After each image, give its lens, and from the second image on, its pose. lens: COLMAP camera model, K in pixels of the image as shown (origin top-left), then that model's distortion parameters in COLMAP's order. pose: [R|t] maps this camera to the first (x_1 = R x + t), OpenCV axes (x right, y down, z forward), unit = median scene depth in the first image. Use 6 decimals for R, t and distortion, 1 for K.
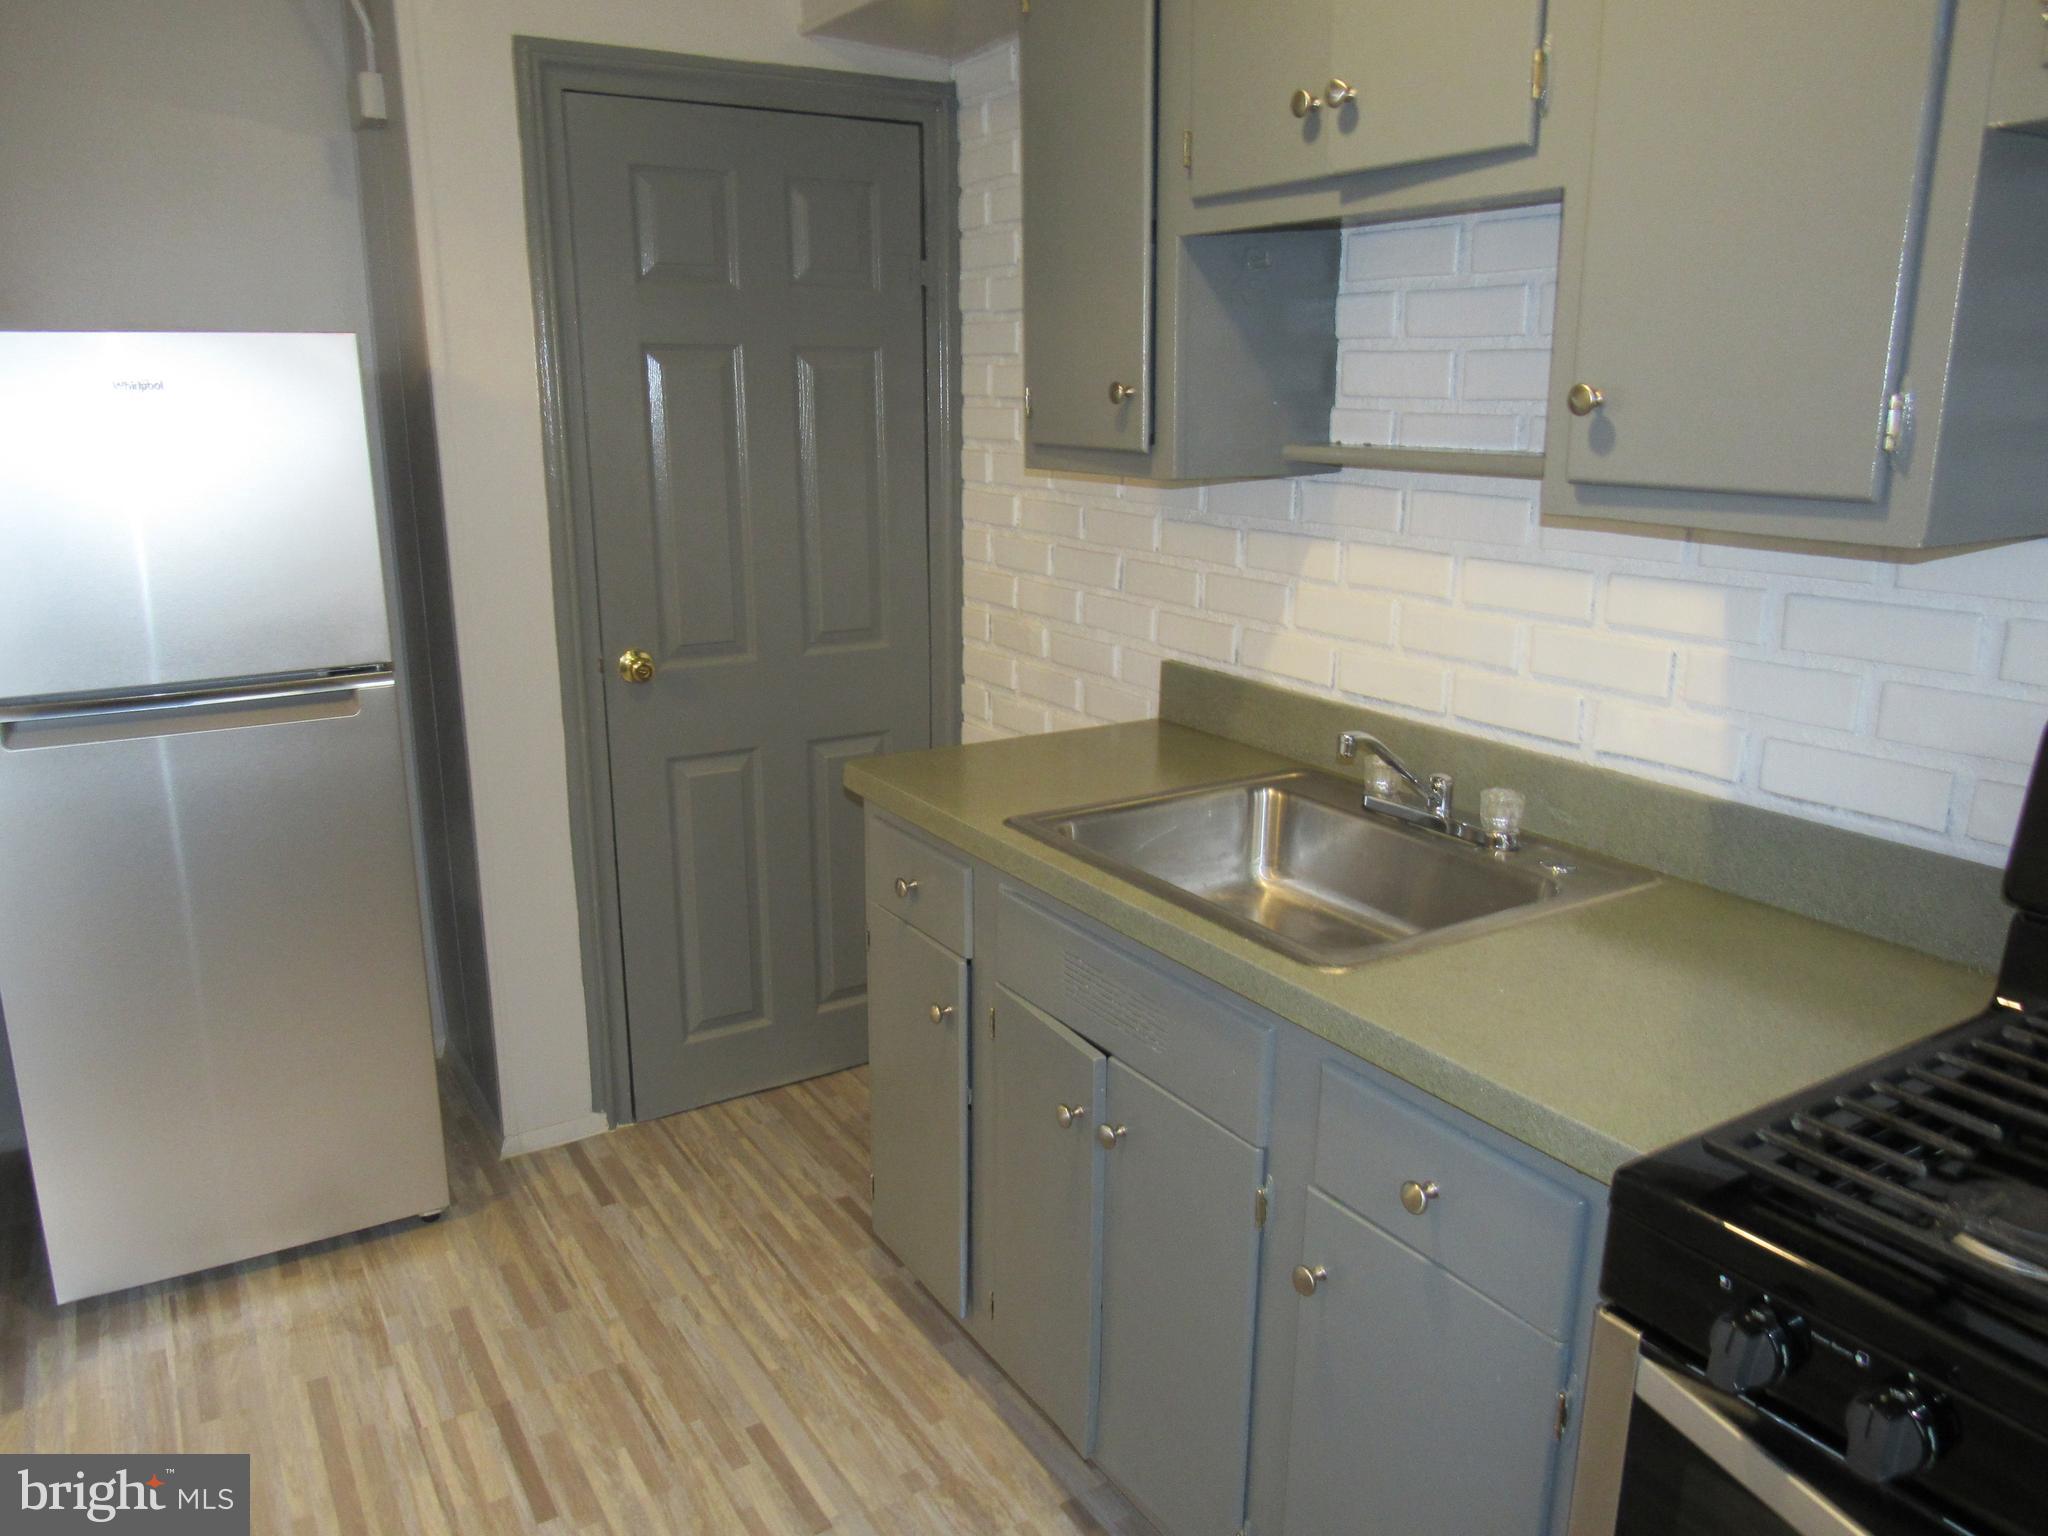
lens RADIAL K [[1449.9, 0, 1024.0], [0, 1449.9, 768.0], [0, 0, 1]] dist [-0.036835, 0.004945]
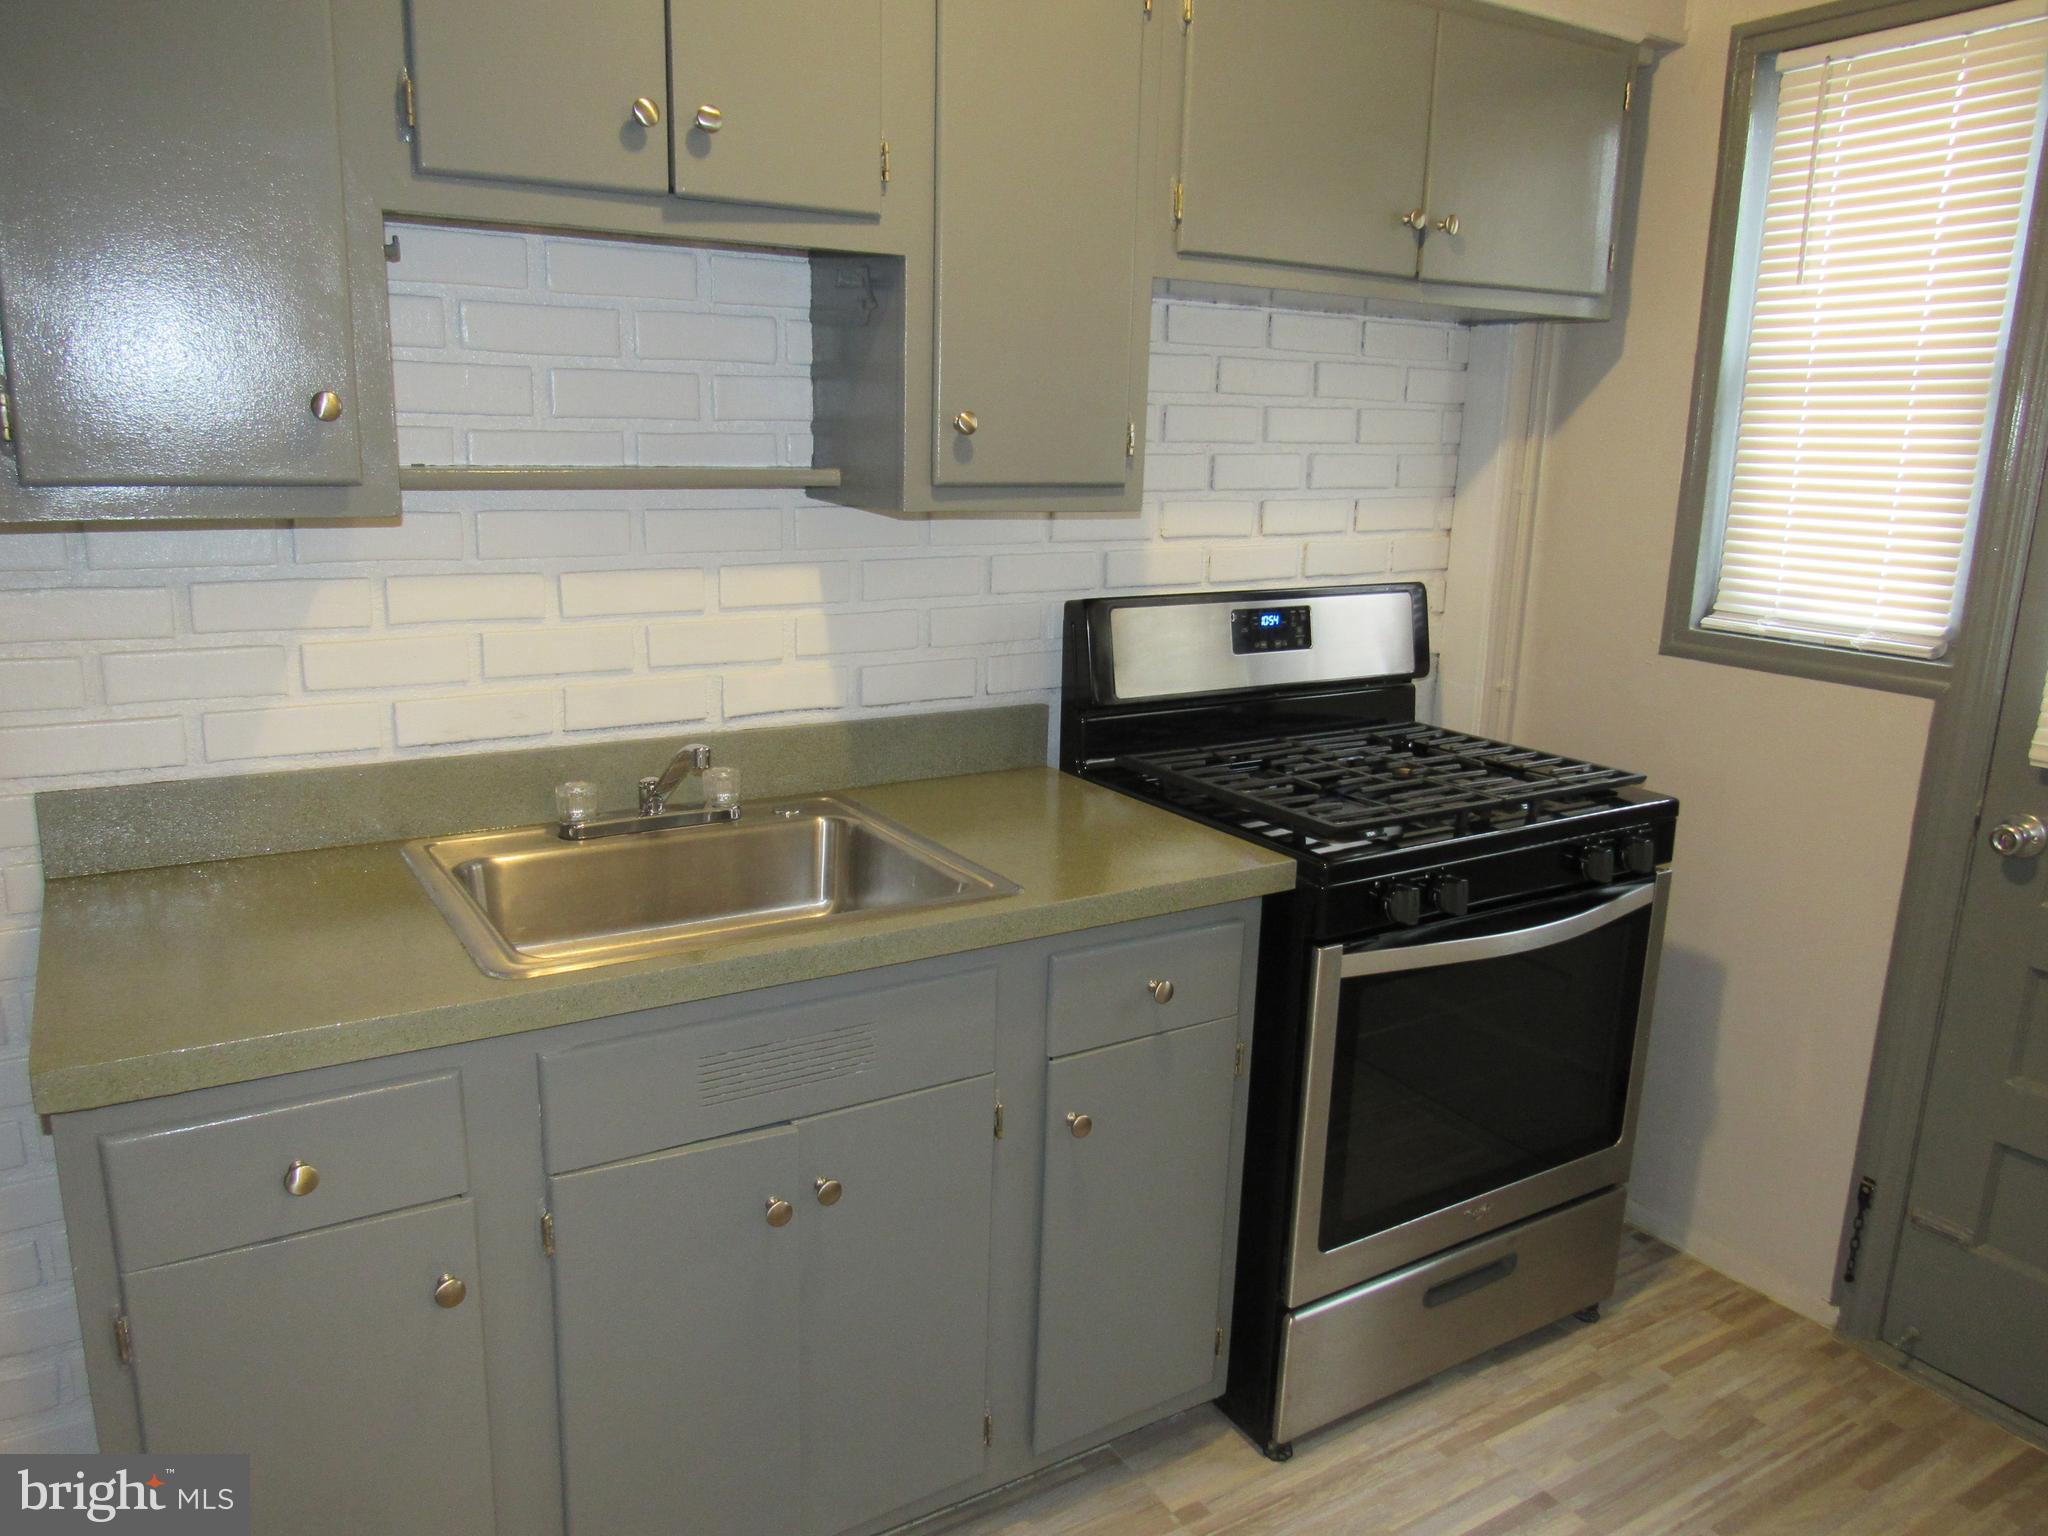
lens RADIAL K [[1414.6, 0, 1002.3], [0, 1414.6, 761.9], [0, 0, 1]] dist [-0.049811, 0.024706]
pose [[0.025348, -0.230663, 0.972704, -0.780295], [0.227233, 0.948875, 0.219091, -0.193105], [-0.973511, 0.215477, 0.076466, 0.762464]]
